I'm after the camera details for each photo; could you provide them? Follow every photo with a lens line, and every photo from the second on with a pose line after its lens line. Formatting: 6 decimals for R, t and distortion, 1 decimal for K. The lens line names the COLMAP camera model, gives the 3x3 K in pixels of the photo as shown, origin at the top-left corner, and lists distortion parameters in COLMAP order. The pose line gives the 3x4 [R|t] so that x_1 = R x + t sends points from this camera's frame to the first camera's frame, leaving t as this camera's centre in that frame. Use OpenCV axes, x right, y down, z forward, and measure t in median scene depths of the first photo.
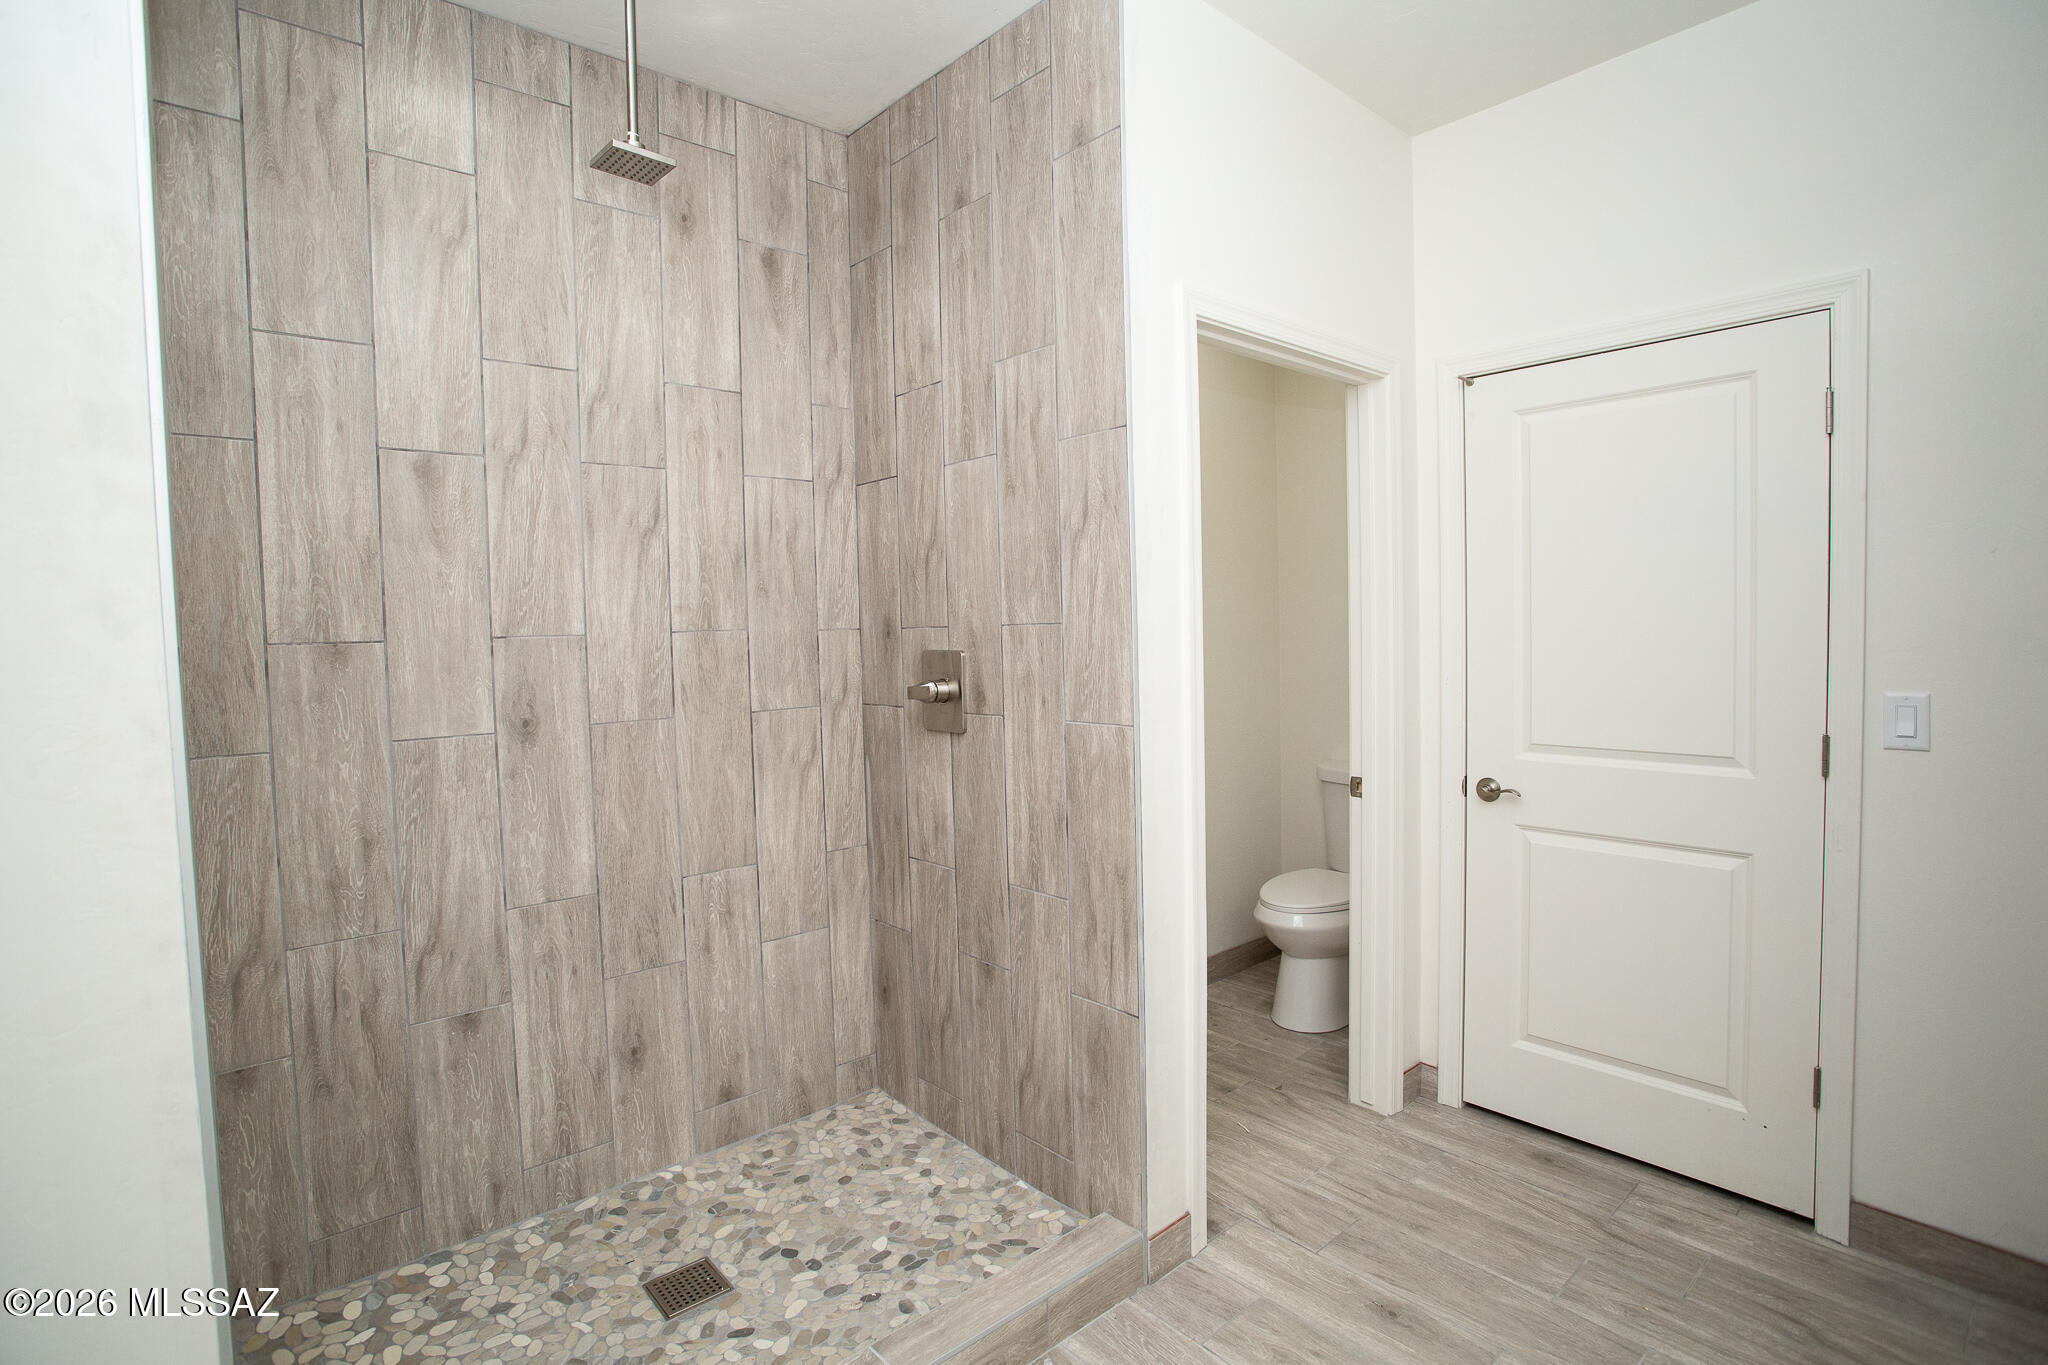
lens RADIAL K [[992.7, 0, 1029.6], [0, 992.7, 674.1], [0, 0, 1]] dist [-0.062271, 0.022879]
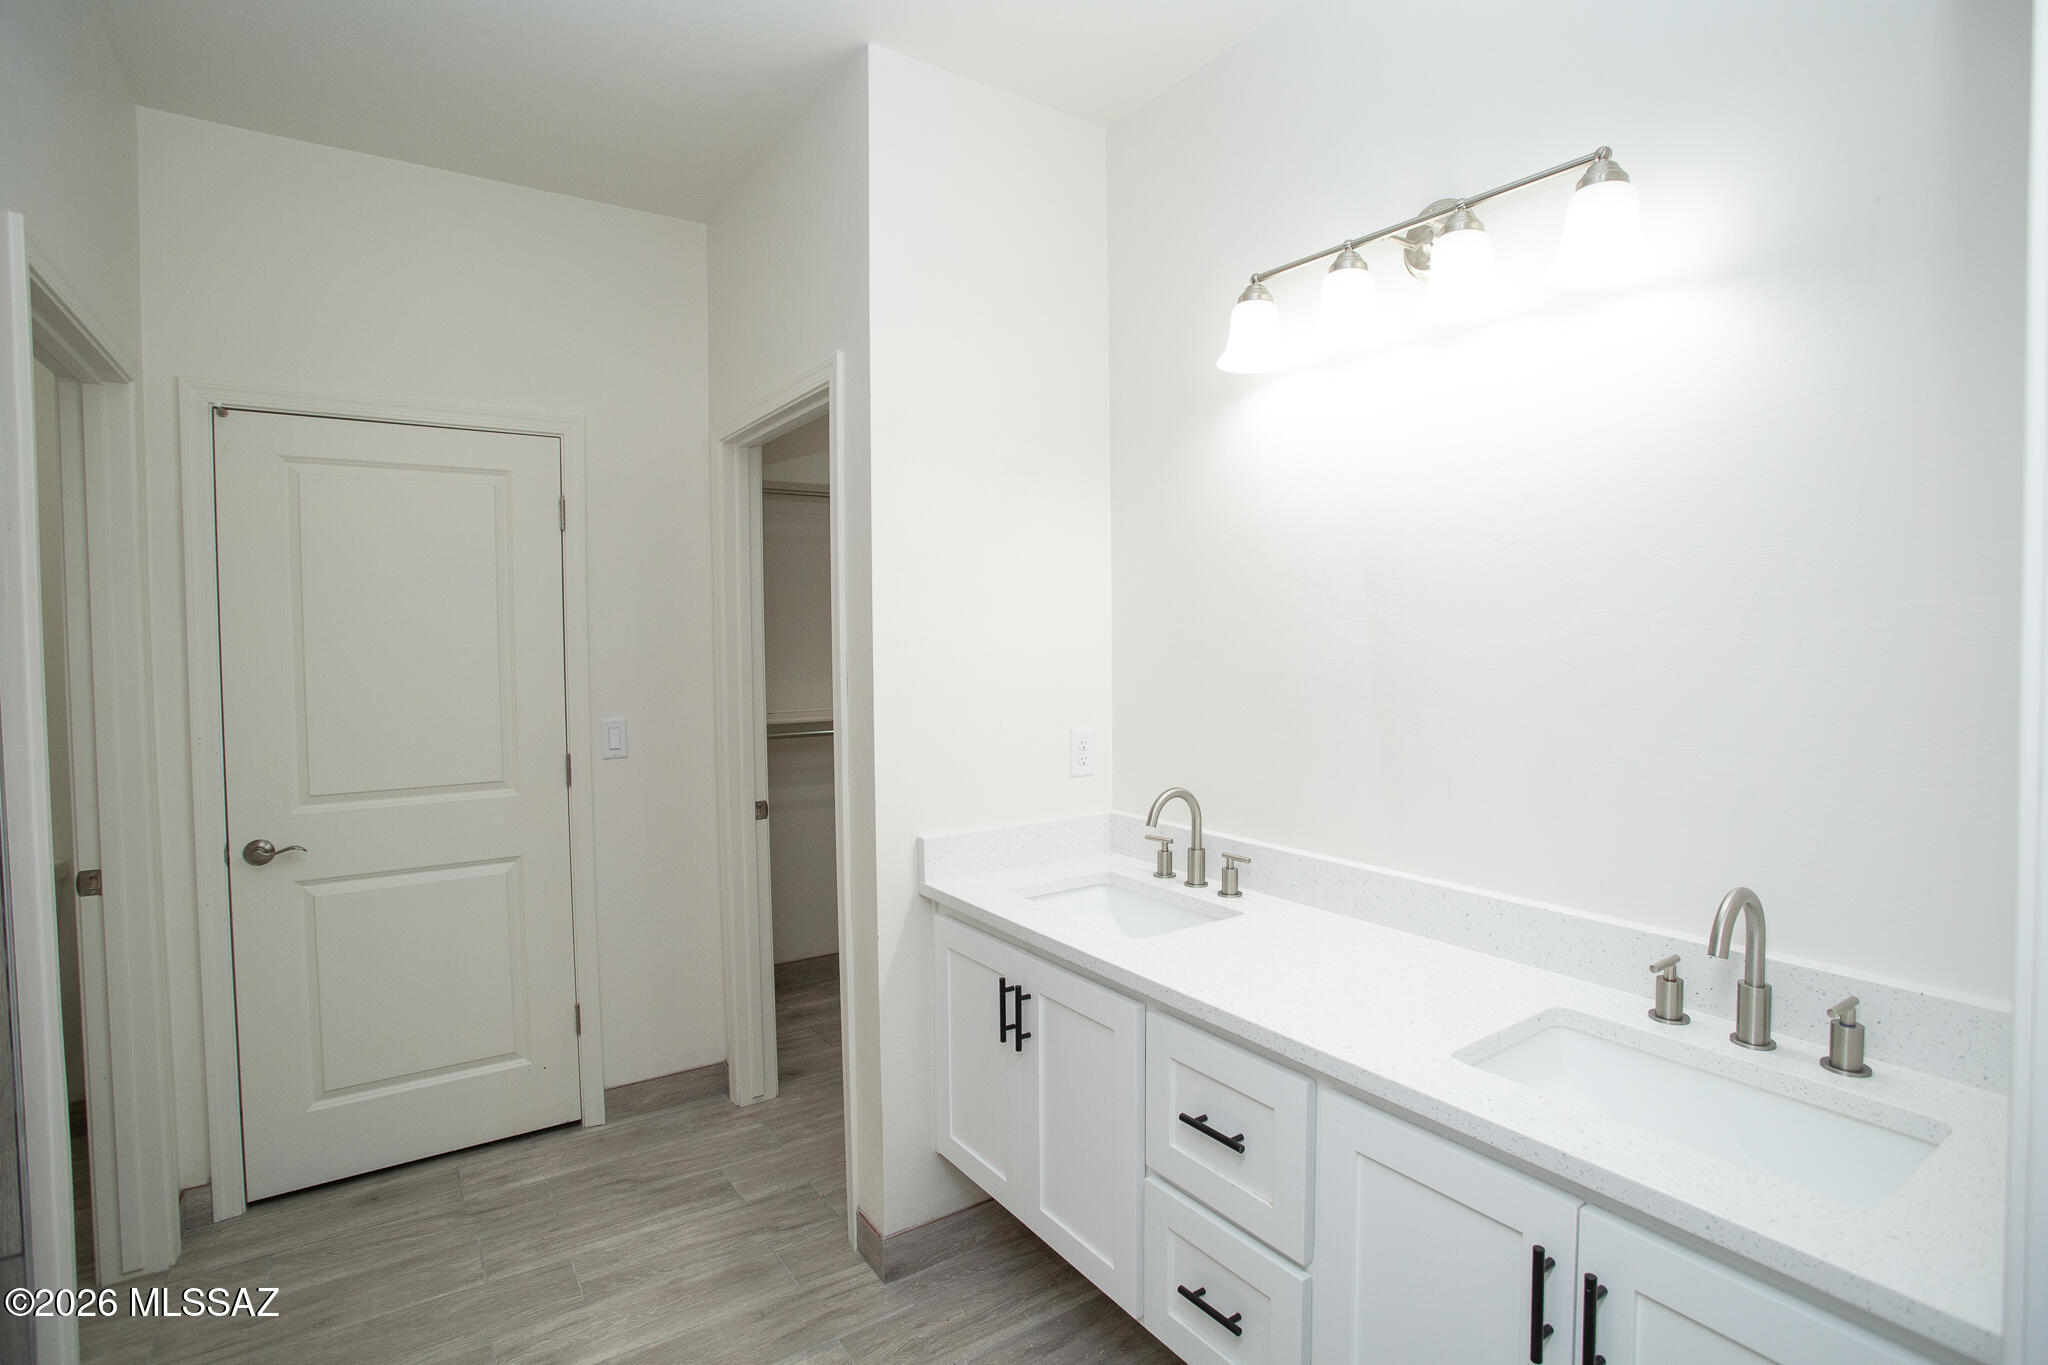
lens RADIAL K [[992.7, 0, 1020.1], [0, 992.7, 676.7], [0, 0, 1]] dist [-0.062271, 0.022879]
pose [[0.124239, -0.016249, 0.992119, -0.416071], [0.057881, 0.998282, 0.009102, -0.018849], [-0.990563, 0.056294, 0.124966, 0.184992]]
